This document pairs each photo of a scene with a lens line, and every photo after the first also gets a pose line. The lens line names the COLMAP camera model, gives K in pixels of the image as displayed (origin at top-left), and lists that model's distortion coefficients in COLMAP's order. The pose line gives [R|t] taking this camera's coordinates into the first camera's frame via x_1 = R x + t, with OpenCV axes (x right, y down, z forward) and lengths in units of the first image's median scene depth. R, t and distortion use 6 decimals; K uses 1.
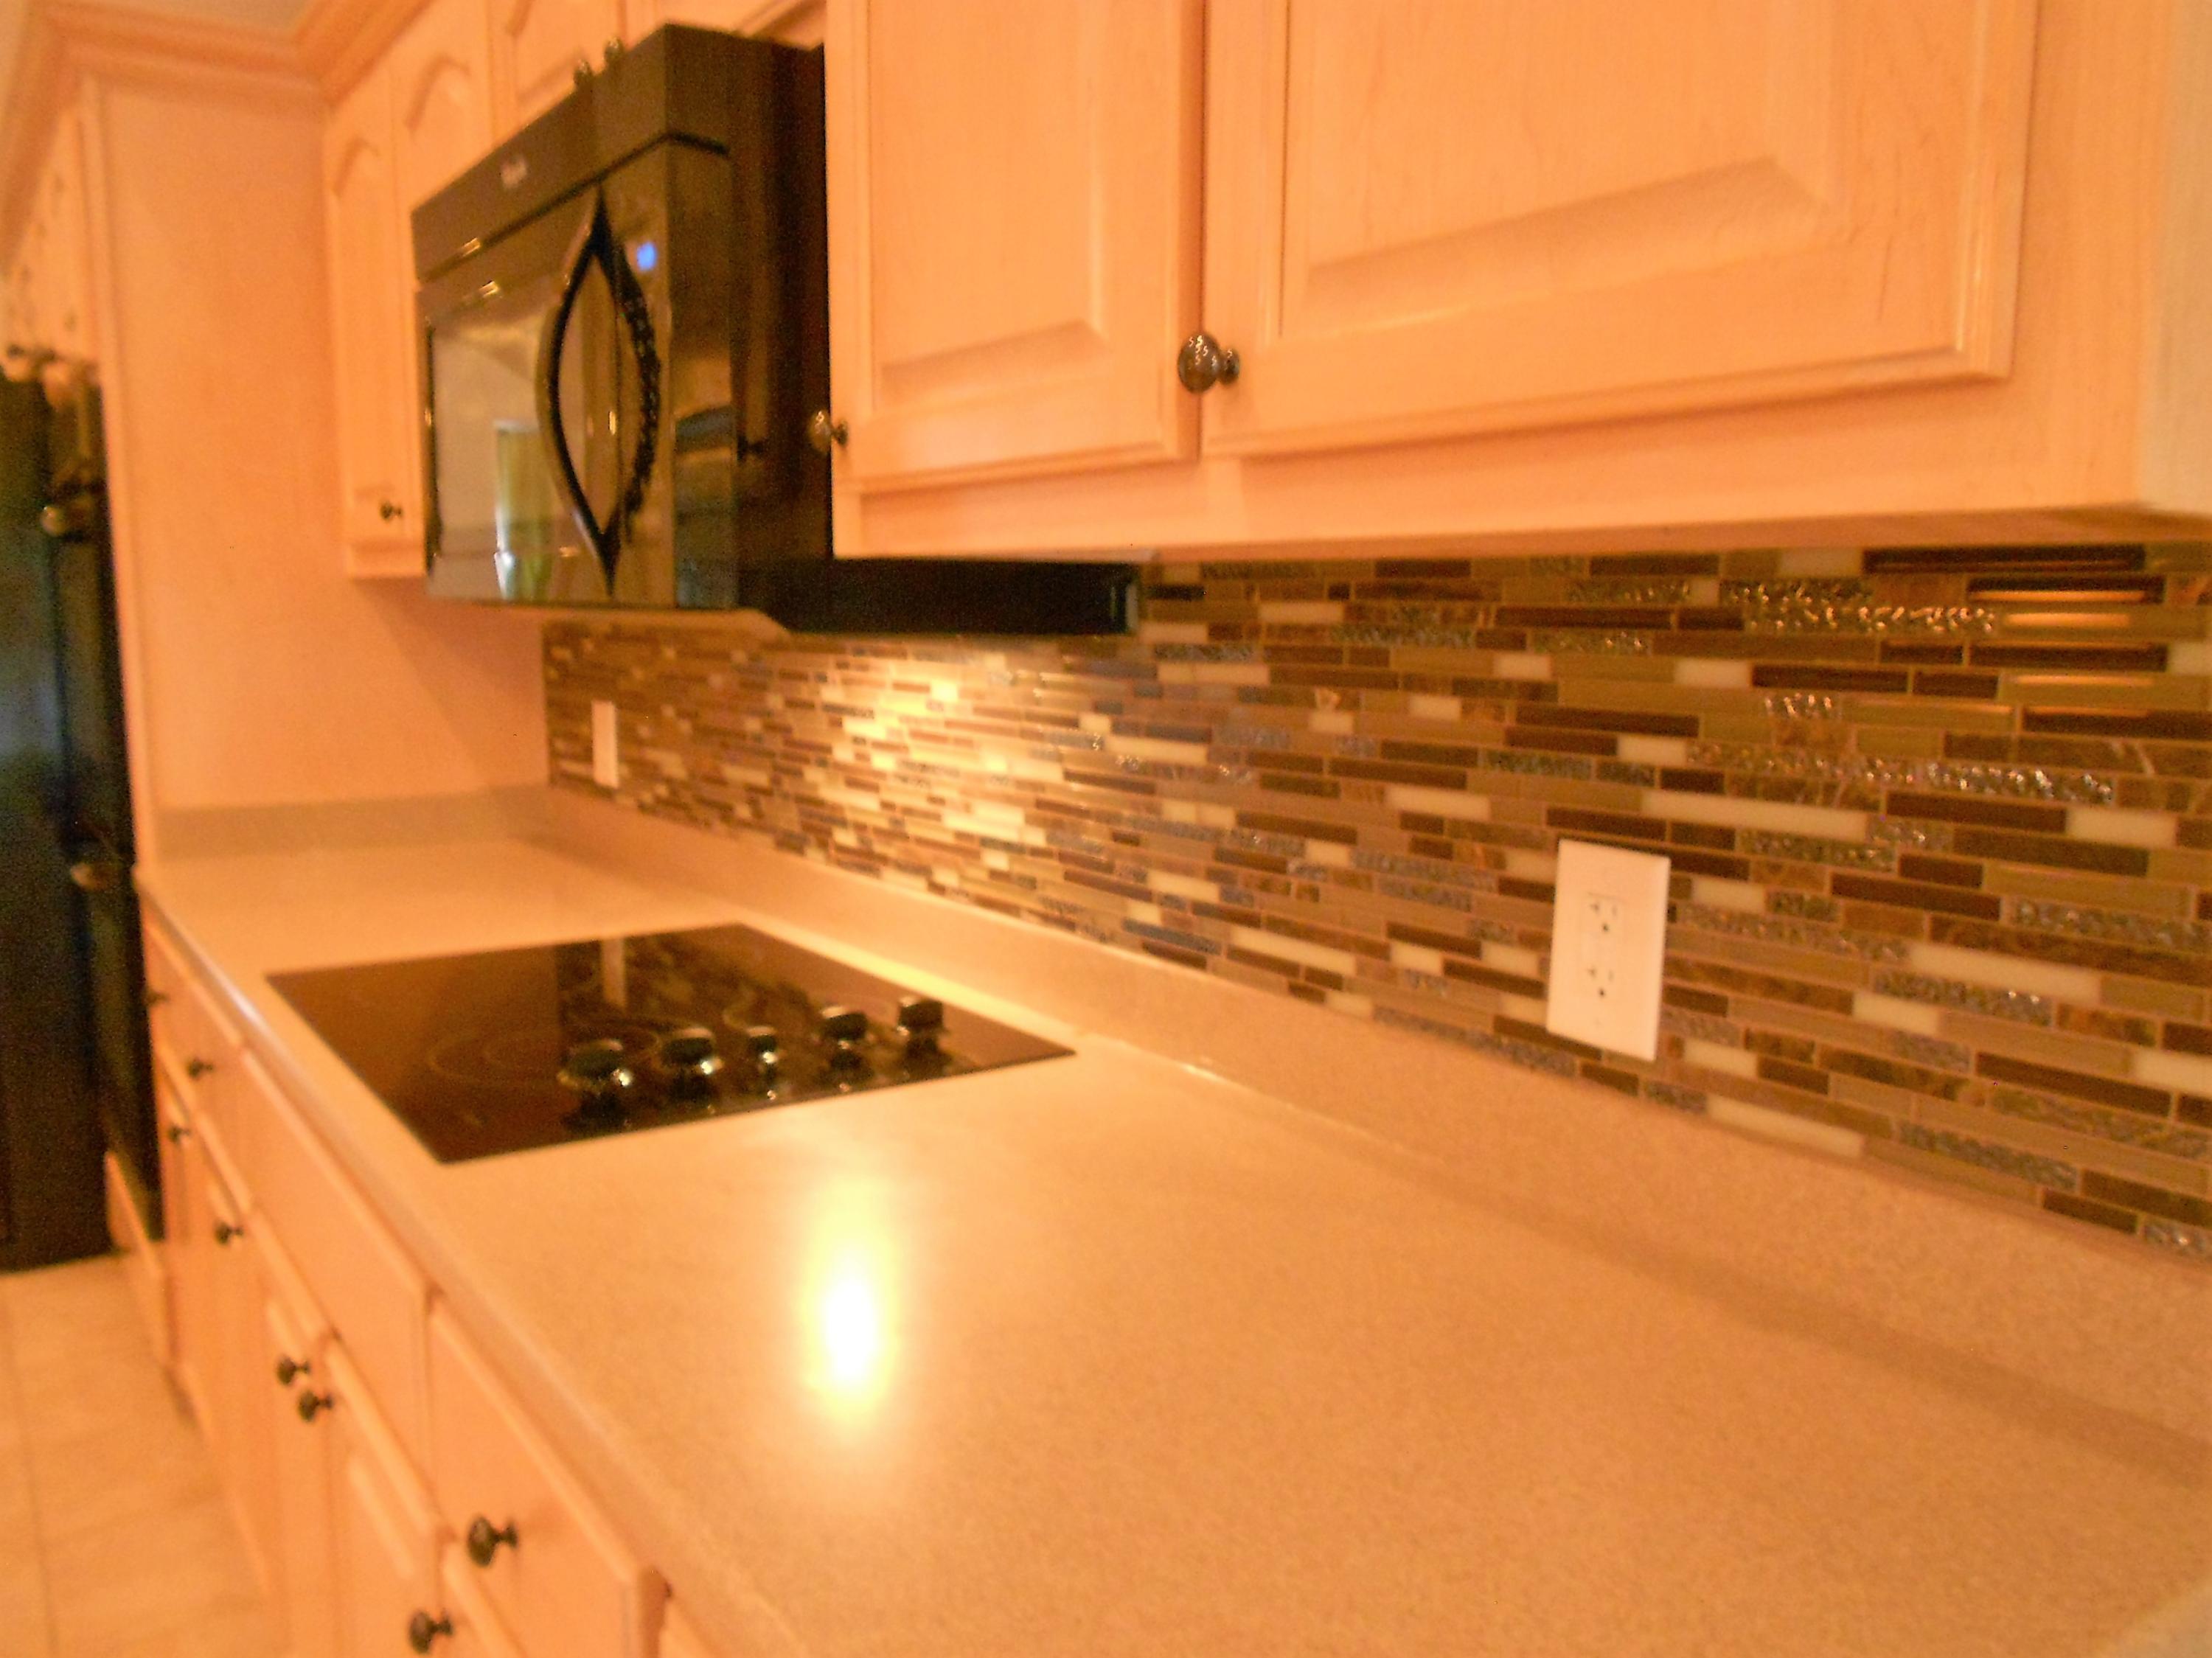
lens RADIAL K [[1720.0, 0, 1098.6], [0, 1720.0, 851.4], [0, 0, 1]] dist [-0.014414, 0.007302]
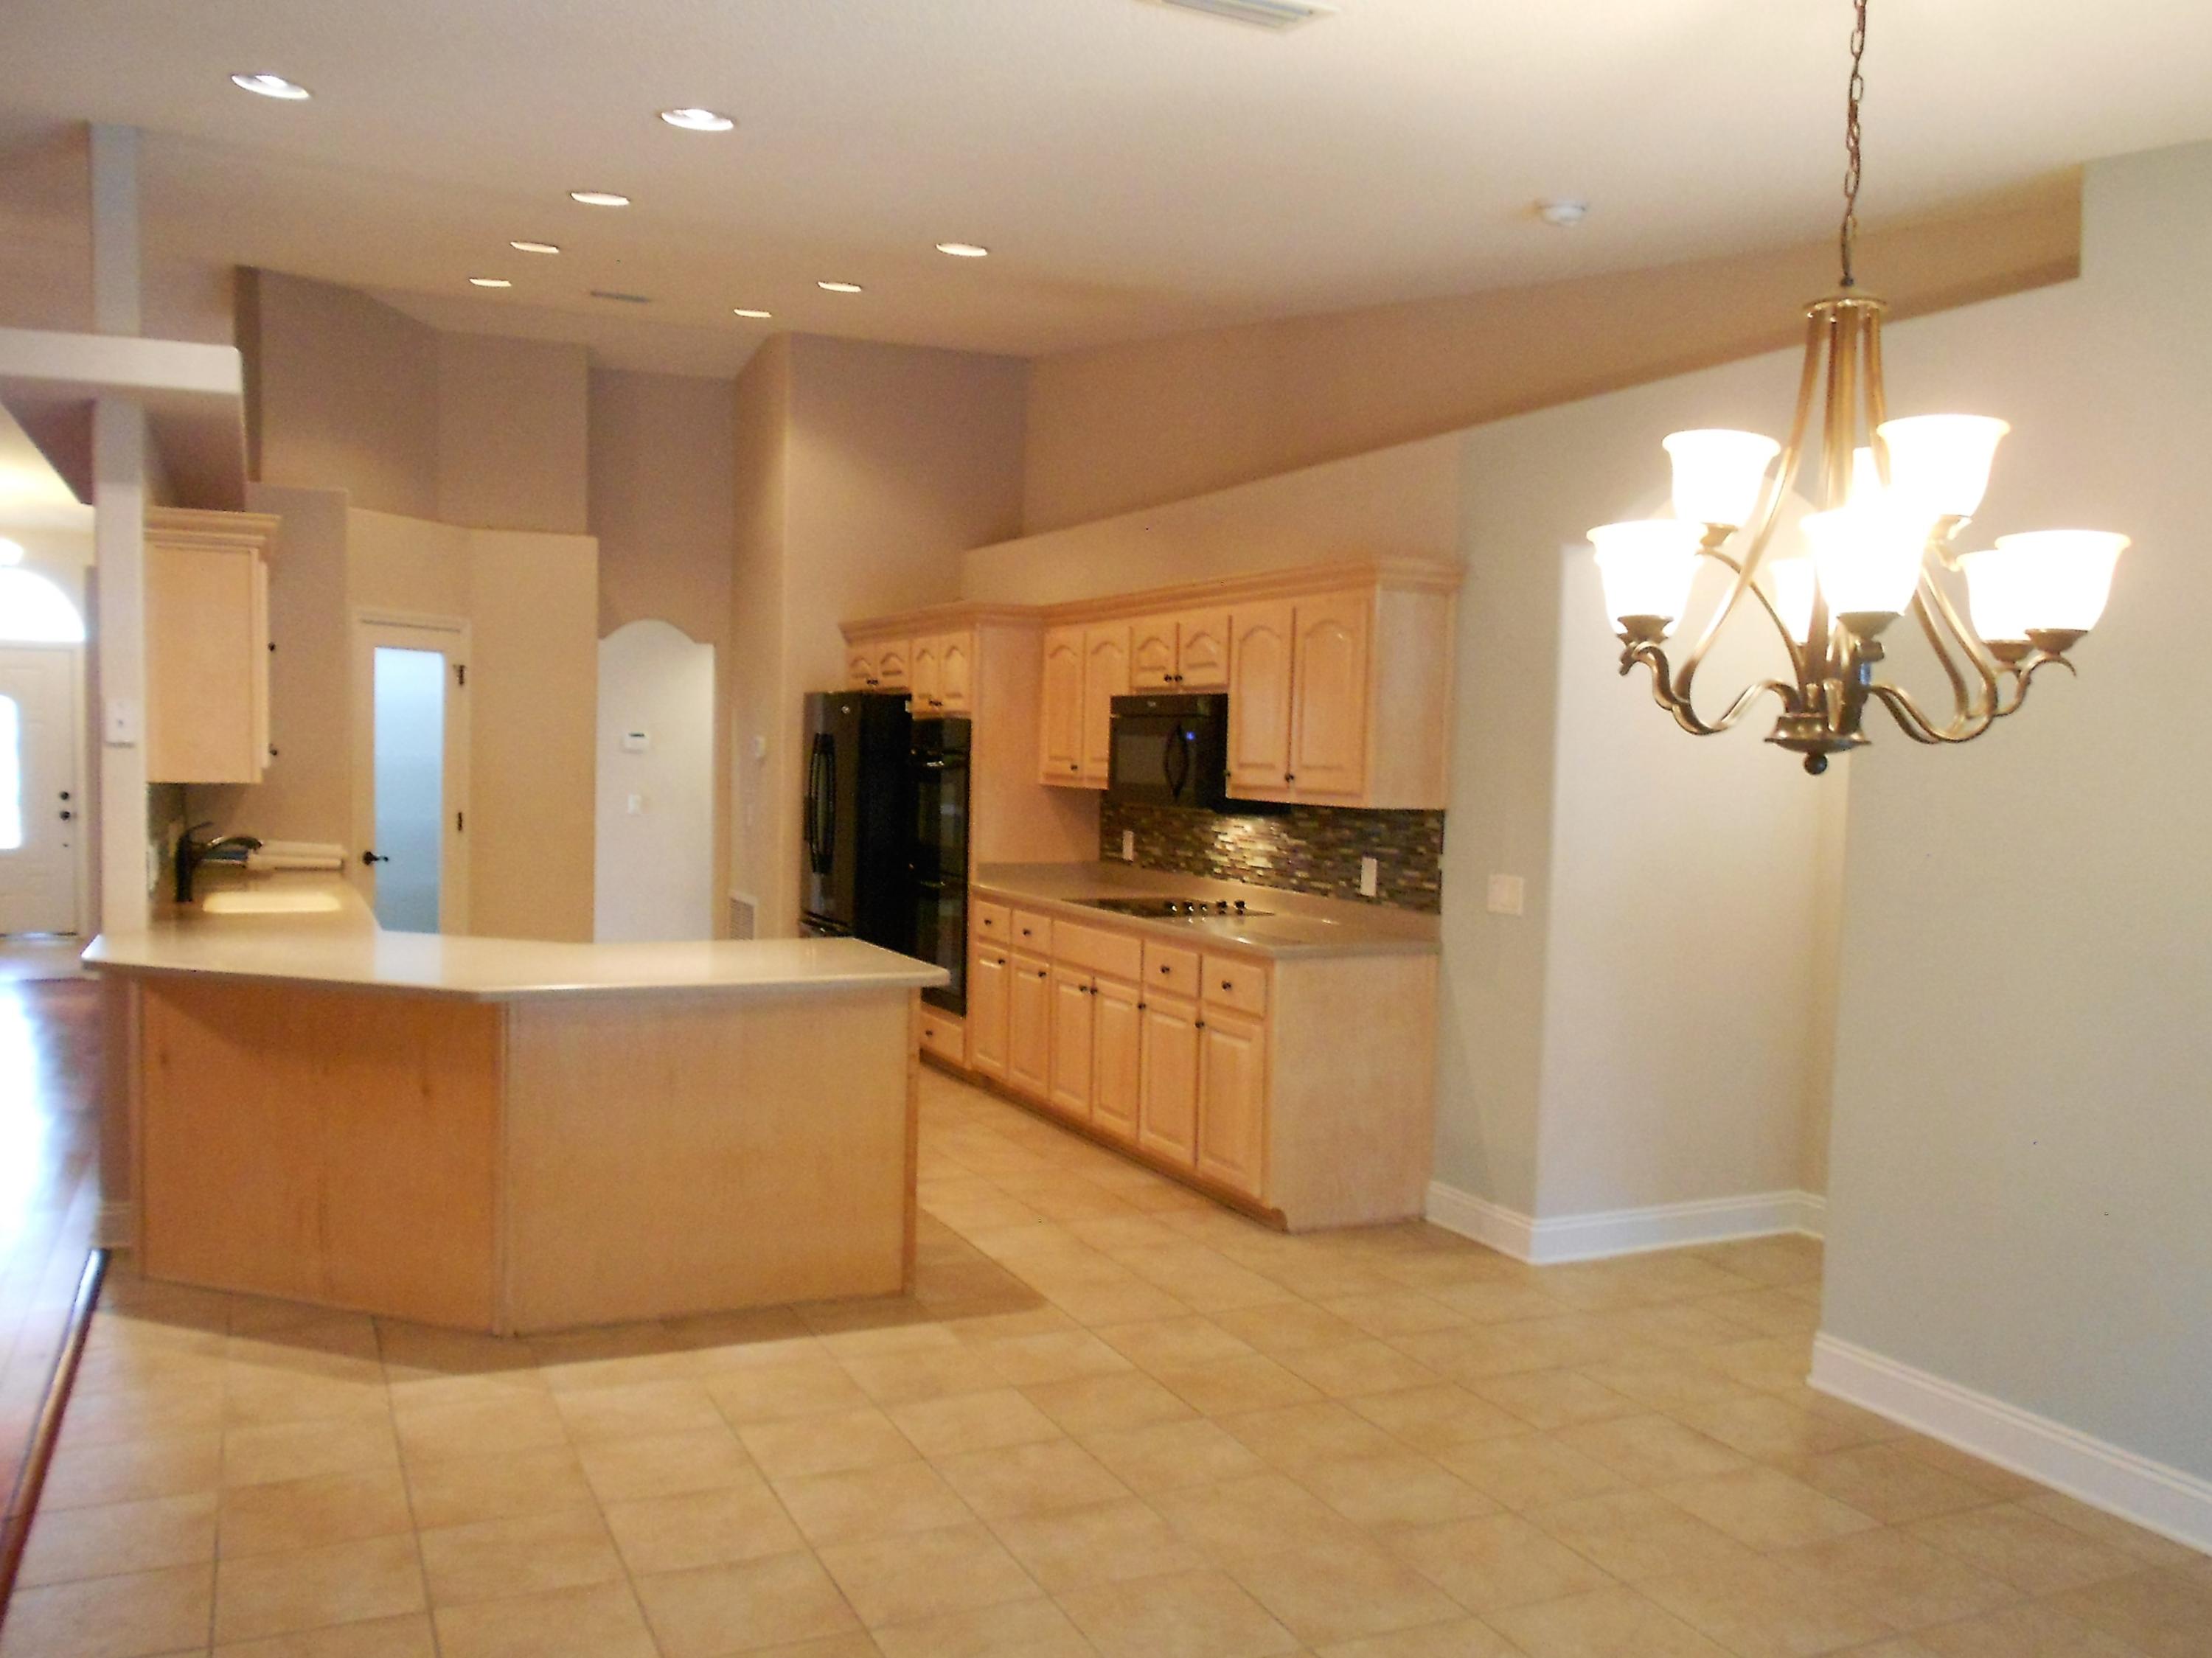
lens RADIAL K [[1816.8, 0, 1108.8], [0, 1816.8, 887.0], [0, 0, 1]] dist [0.010687, 0.003071]
pose [[0.985965, 0.029665, -0.164294, 0.303612], [-0.041037, 0.996958, -0.066260, 0.353915], [0.161829, 0.072072, 0.984183, -3.350675]]
